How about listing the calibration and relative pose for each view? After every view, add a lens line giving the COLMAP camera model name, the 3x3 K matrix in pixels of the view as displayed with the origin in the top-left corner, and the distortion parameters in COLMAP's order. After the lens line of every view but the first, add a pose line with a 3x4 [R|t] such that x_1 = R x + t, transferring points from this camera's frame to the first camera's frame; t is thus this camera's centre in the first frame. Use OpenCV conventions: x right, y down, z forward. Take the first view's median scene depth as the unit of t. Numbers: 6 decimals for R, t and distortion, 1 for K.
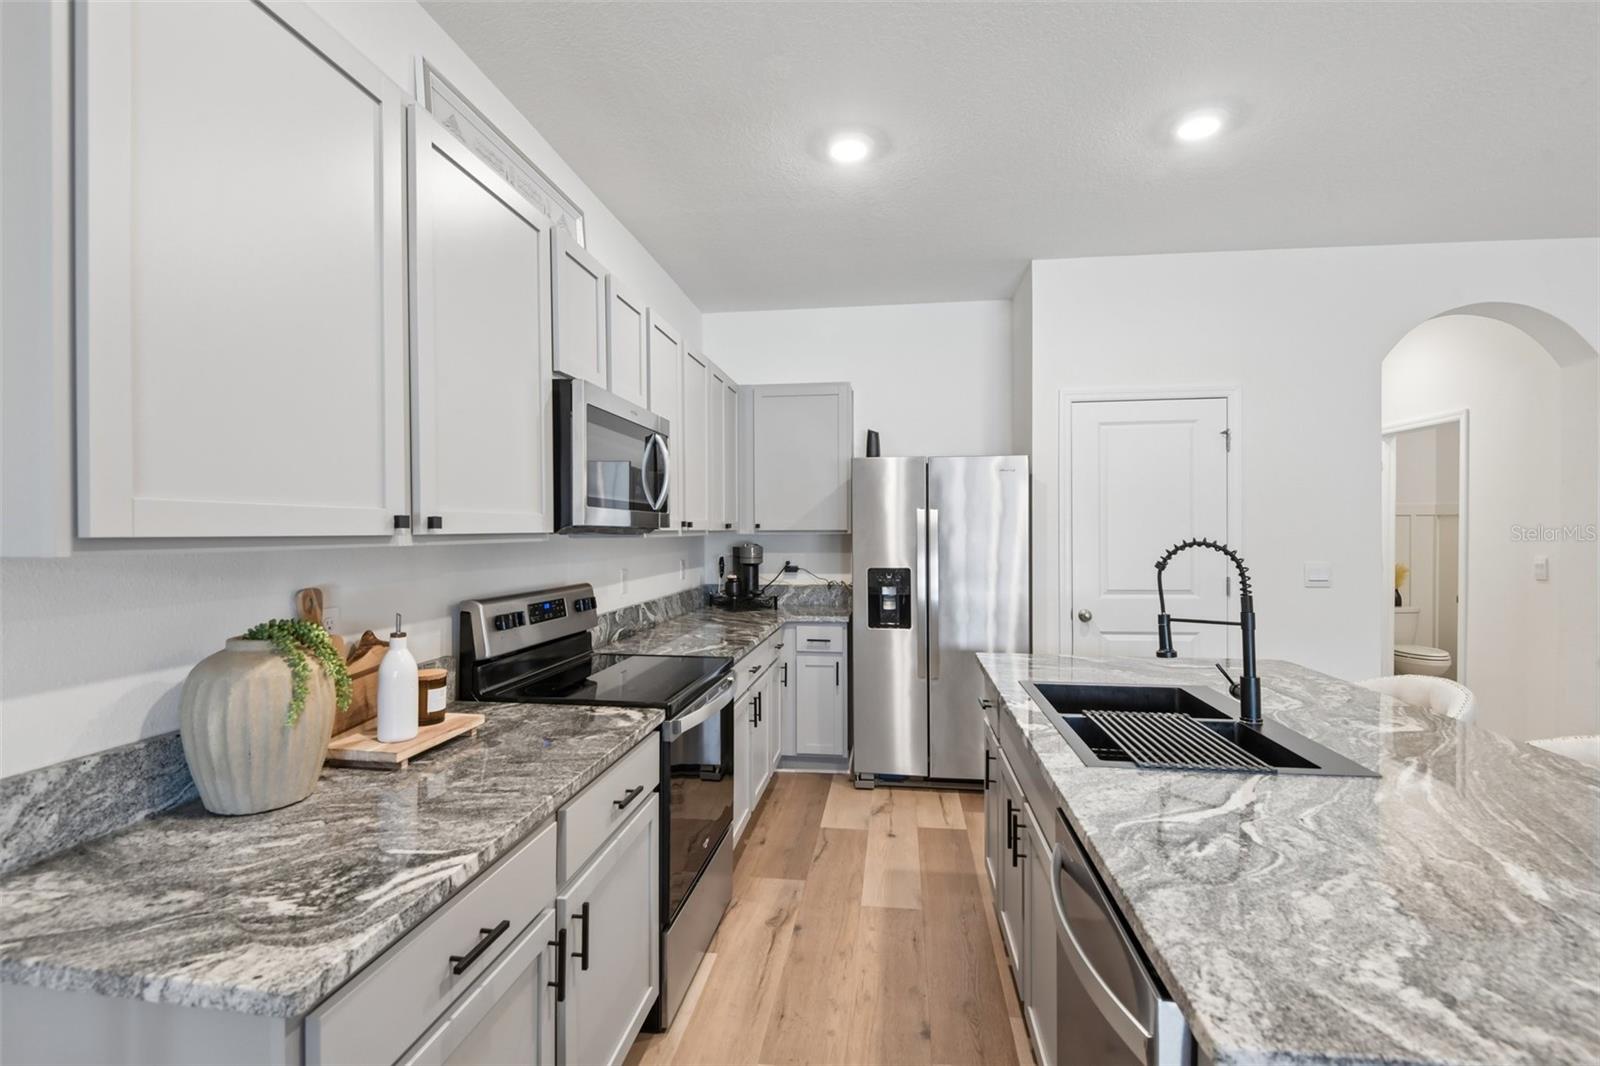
lens RADIAL K [[741.9, 0, 810.4], [0, 741.9, 526.1], [0, 0, 1]] dist [-0.003369, -0.003905]
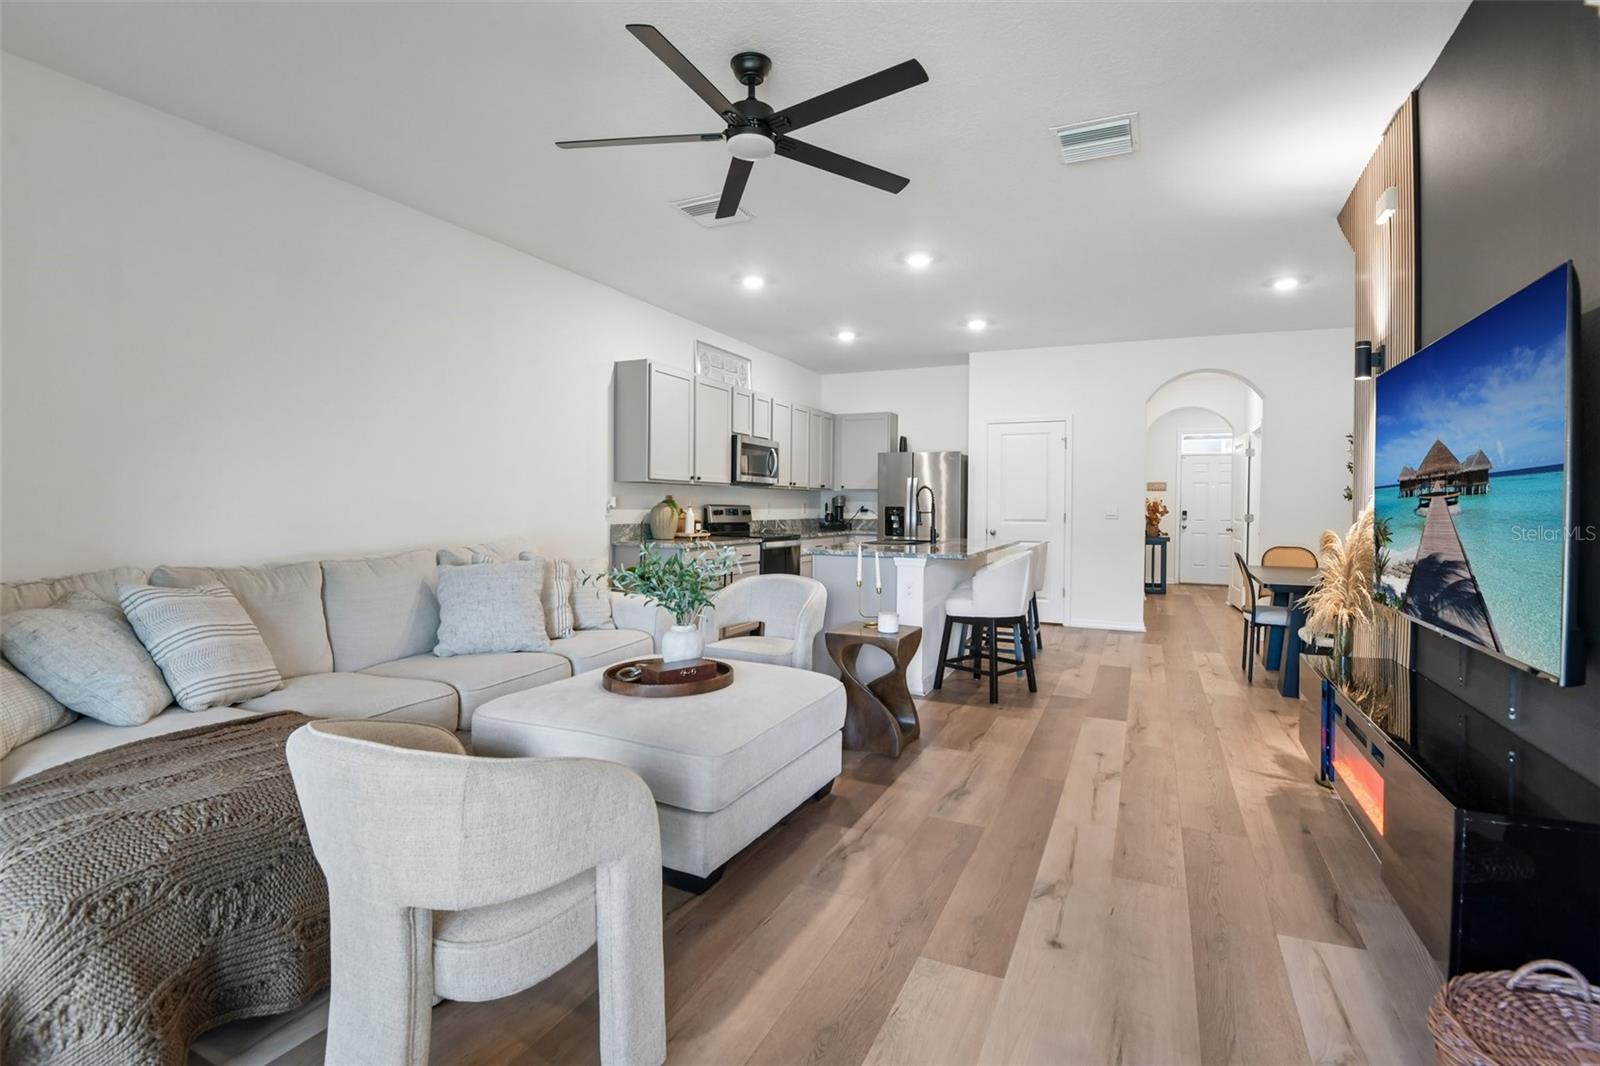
lens RADIAL K [[741.9, 0, 801.5], [0, 741.9, 508.4], [0, 0, 1]] dist [-0.003369, -0.003905]
pose [[0.954548, 0.015930, -0.297632, 0.775269], [-0.012723, 0.999838, 0.012709, 0.063175], [0.297786, -0.008345, 0.954596, -1.697621]]
